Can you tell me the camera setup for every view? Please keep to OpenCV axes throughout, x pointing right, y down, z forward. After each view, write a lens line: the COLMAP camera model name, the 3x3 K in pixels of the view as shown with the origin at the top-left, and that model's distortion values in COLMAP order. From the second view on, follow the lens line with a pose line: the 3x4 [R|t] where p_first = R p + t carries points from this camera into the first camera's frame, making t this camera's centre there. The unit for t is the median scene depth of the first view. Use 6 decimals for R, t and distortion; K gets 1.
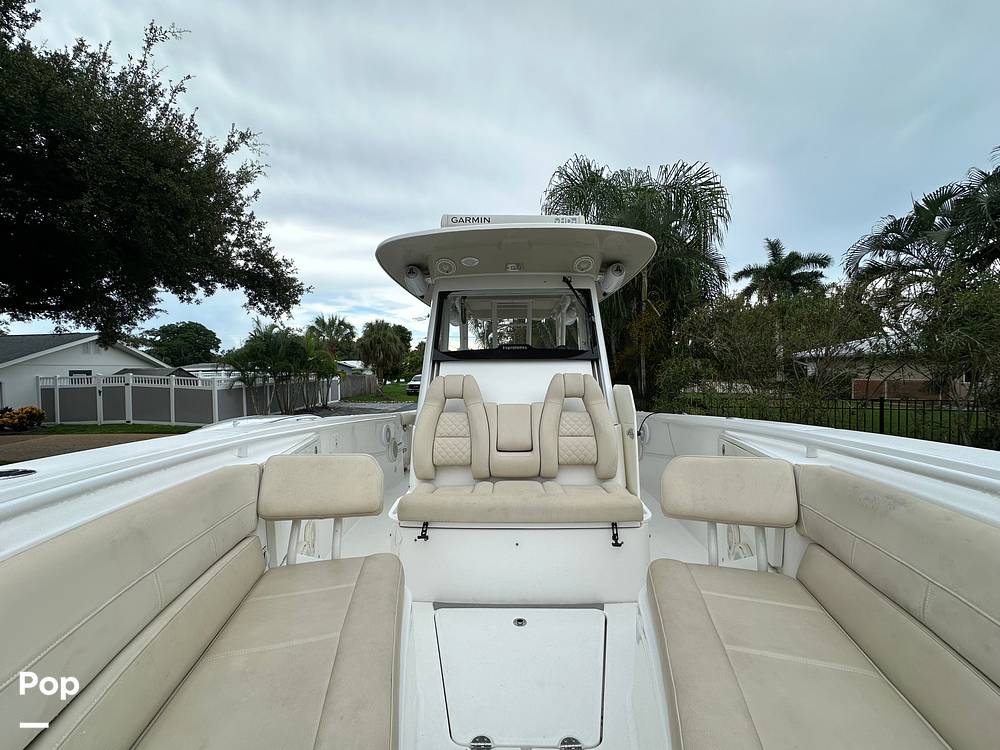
lens RADIAL K [[398.4, 0, 501.0], [0, 398.4, 375.5], [0, 0, 1]] dist [-0.007271, 0.001601]
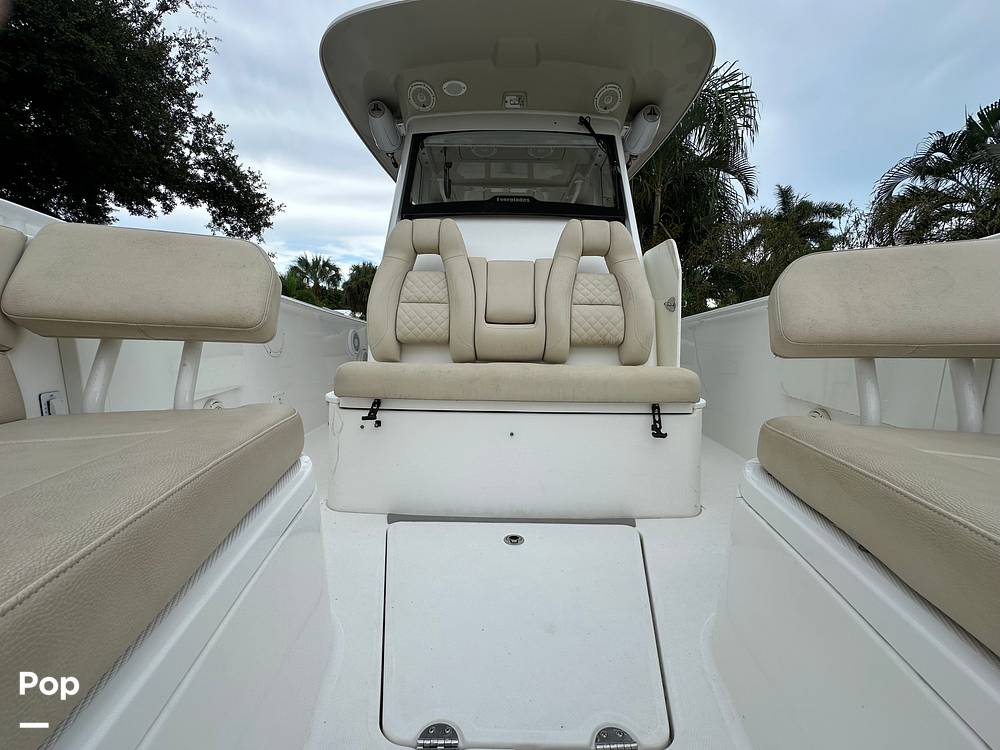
lens RADIAL K [[398.4, 0, 500.3], [0, 398.4, 375.0], [0, 0, 1]] dist [-0.007271, 0.001601]
pose [[0.999634, 0.019889, 0.018342, 0.001737], [-0.021743, 0.994007, 0.107128, 0.067879], [-0.016101, -0.107488, 0.994076, 0.090584]]
